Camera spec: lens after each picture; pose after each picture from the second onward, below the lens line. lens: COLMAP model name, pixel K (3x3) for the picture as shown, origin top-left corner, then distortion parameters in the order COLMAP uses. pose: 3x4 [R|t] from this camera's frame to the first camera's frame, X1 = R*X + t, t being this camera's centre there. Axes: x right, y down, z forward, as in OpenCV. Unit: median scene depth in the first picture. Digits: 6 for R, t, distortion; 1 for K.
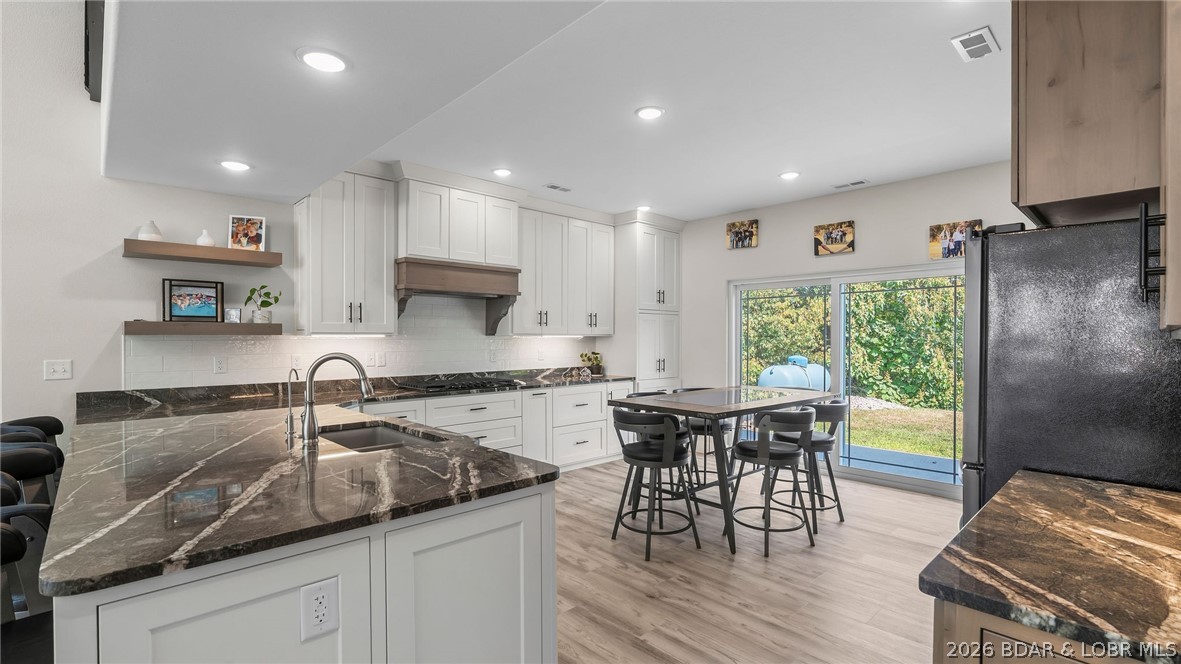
lens RADIAL K [[533.6, 0, 586.4], [0, 533.6, 340.8], [0, 0, 1]] dist [-0.010940, 0.002818]
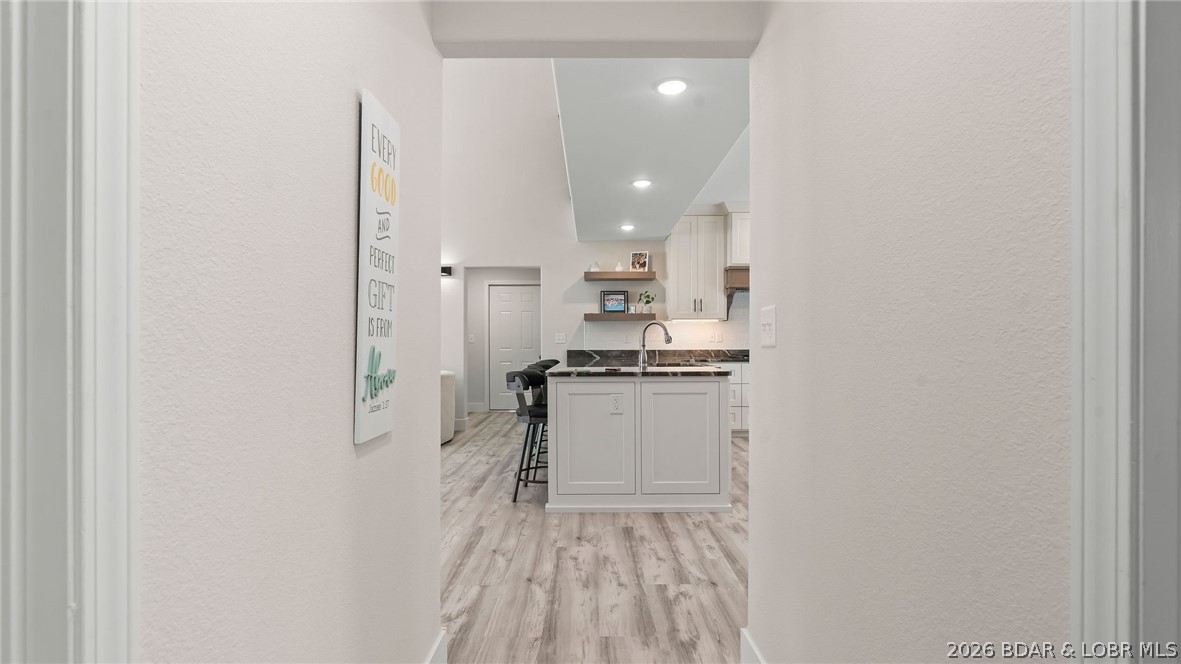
lens RADIAL K [[533.6, 0, 590.9], [0, 533.6, 338.2], [0, 0, 1]] dist [-0.010940, 0.002818]
pose [[0.729513, -0.007574, -0.683925, 0.445224], [-0.000982, 0.999926, -0.012121, 0.069162], [0.683966, 0.009514, 0.729452, -0.381530]]
